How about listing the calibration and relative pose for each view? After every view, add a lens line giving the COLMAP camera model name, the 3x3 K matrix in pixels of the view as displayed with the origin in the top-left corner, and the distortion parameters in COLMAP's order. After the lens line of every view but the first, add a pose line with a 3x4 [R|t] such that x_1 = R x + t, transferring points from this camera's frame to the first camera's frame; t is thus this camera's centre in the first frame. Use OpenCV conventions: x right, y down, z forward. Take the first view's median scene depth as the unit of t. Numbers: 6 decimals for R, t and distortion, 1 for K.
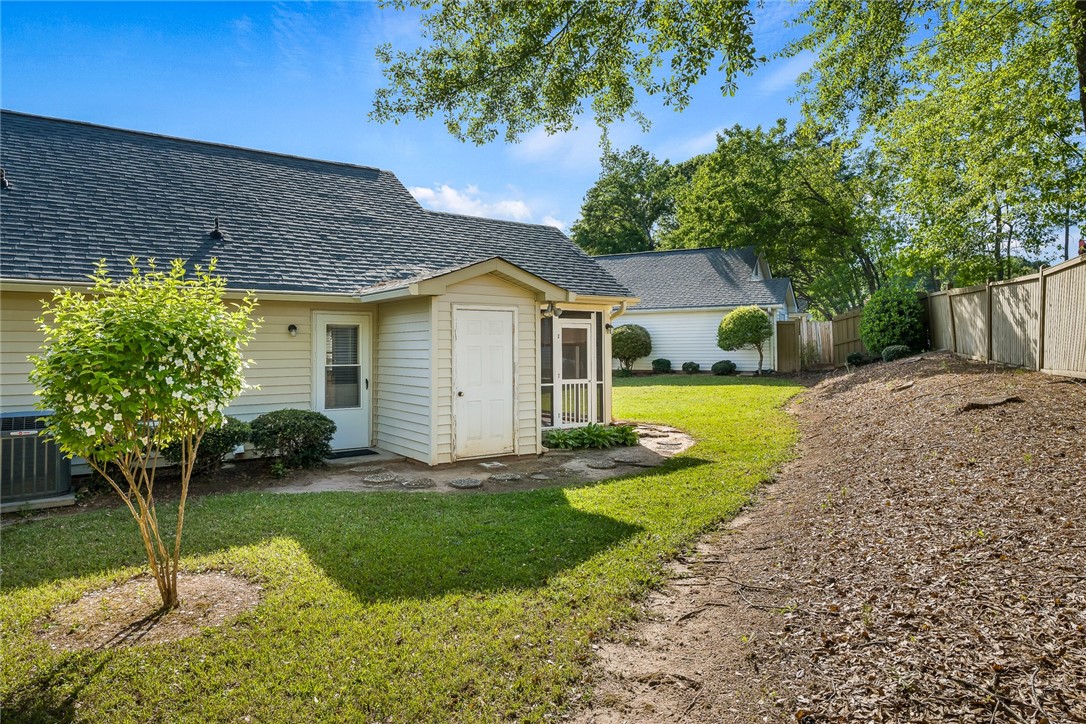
lens RADIAL K [[654.8, 0, 544.4], [0, 654.8, 360.4], [0, 0, 1]] dist [-0.002037, -0.000214]
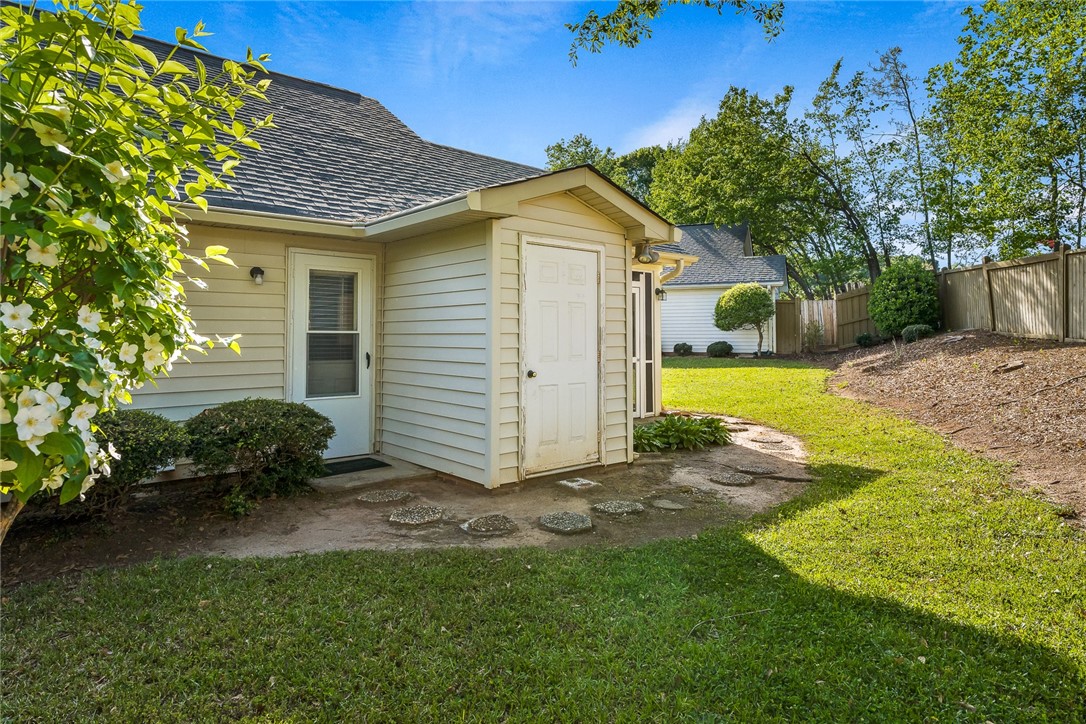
lens RADIAL K [[631.0, 0, 550.3], [0, 631.0, 331.7], [0, 0, 1]] dist [-0.005704, 0.000543]
pose [[0.994200, 0.007217, 0.107304, -0.154386], [-0.004723, 0.999713, -0.023480, 0.021027], [-0.107442, 0.022837, 0.993949, 0.332959]]
